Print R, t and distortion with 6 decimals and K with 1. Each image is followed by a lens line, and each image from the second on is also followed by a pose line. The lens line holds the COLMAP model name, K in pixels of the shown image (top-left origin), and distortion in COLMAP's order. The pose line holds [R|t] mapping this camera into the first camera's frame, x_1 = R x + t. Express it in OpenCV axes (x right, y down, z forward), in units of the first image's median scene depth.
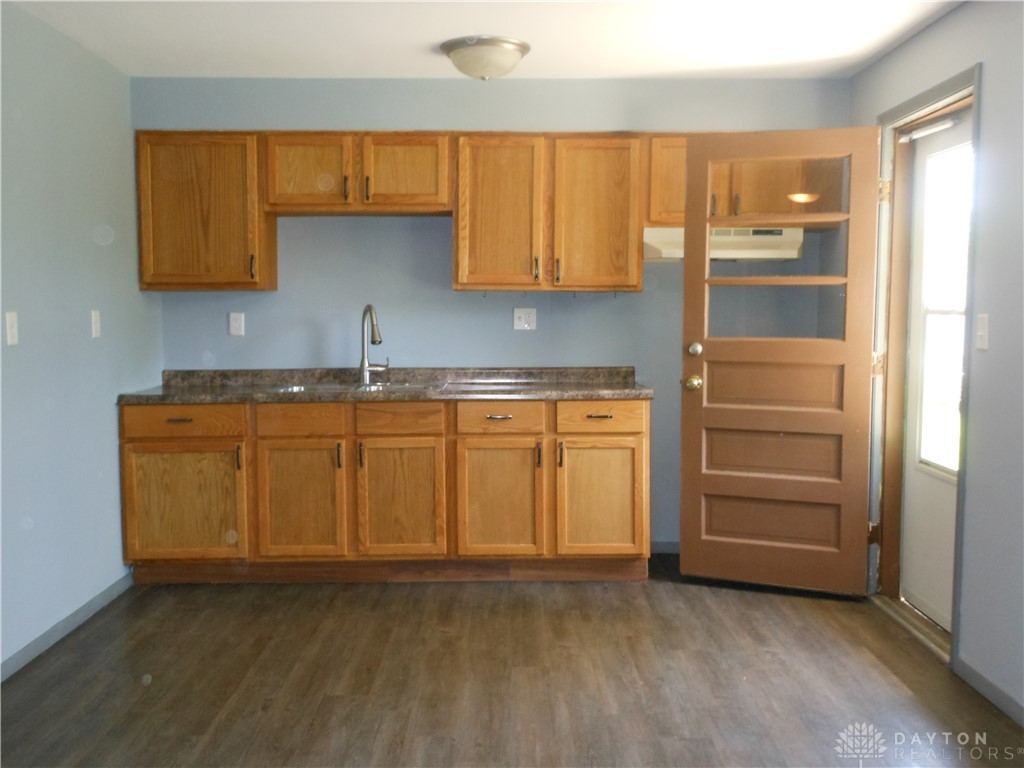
lens RADIAL K [[987.2, 0, 516.8], [0, 987.2, 386.7], [0, 0, 1]] dist [0.013758, 0.000000]
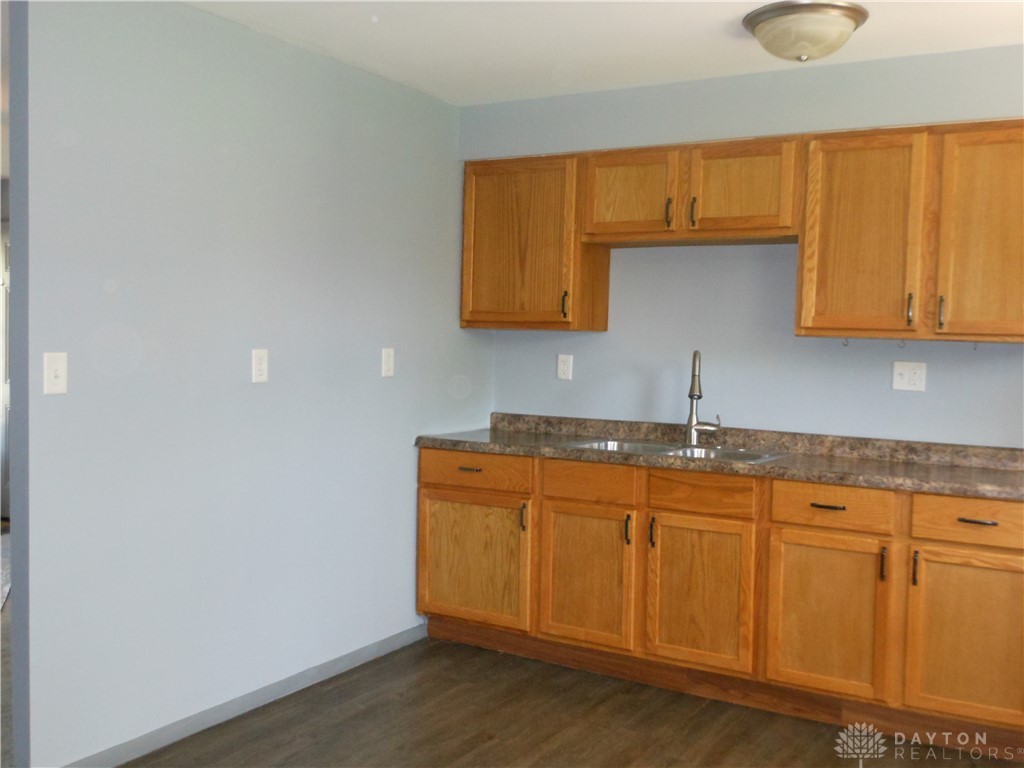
lens RADIAL K [[987.2, 0, 515.8], [0, 987.2, 379.9], [0, 0, 1]] dist [0.013758, 0.000000]
pose [[0.843923, 0.049121, -0.534211, 0.176881], [-0.071882, 0.997173, -0.021864, -0.030897], [0.531627, 0.056852, 0.845068, 0.229159]]
